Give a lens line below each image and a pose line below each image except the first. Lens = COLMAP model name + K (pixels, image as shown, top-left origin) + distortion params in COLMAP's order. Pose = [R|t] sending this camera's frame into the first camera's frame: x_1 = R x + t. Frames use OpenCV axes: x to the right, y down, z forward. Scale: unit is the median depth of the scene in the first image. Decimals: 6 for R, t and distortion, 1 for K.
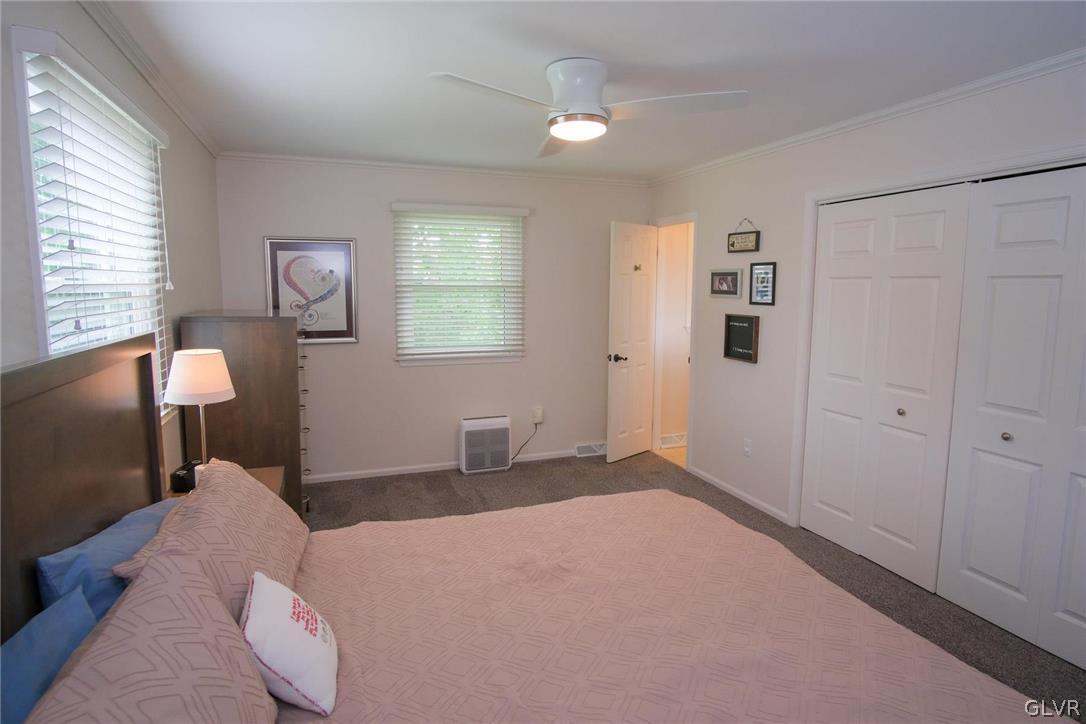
lens RADIAL K [[599.2, 0, 544.6], [0, 599.2, 358.2], [0, 0, 1]] dist [-0.002425, -0.000225]
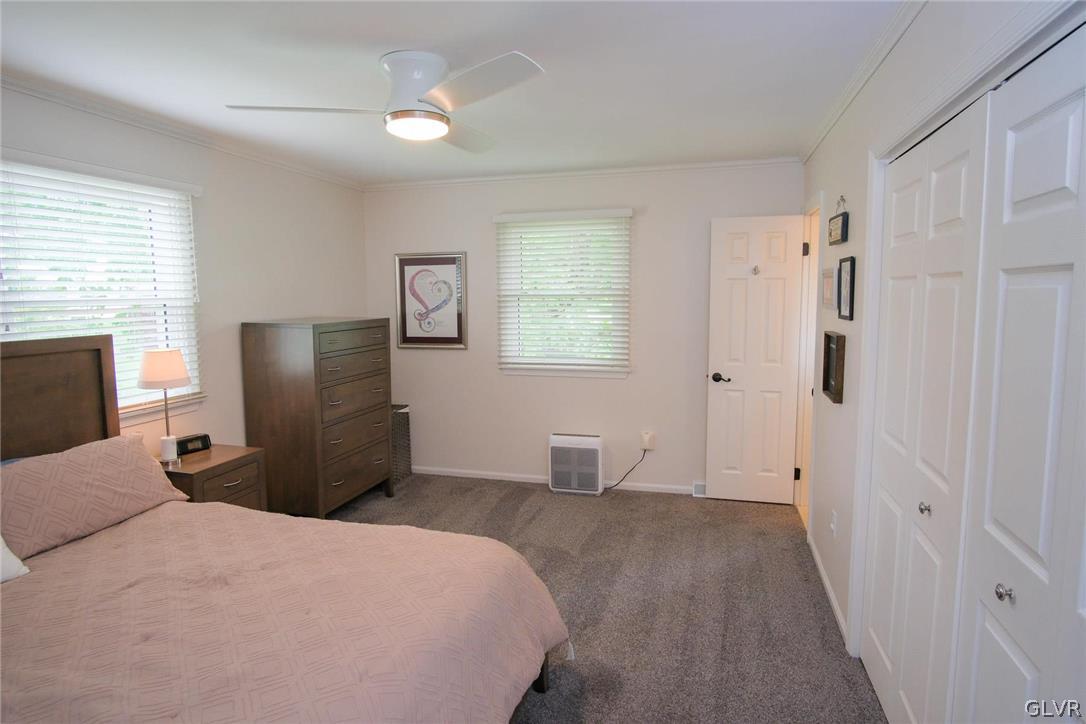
lens RADIAL K [[599.2, 0, 544.2], [0, 599.2, 359.6], [0, 0, 1]] dist [-0.002425, -0.000225]
pose [[0.813269, 0.053535, -0.579420, 0.410103], [-0.061313, 0.998100, 0.006160, -0.022264], [0.578649, 0.030517, 0.815006, 0.208059]]
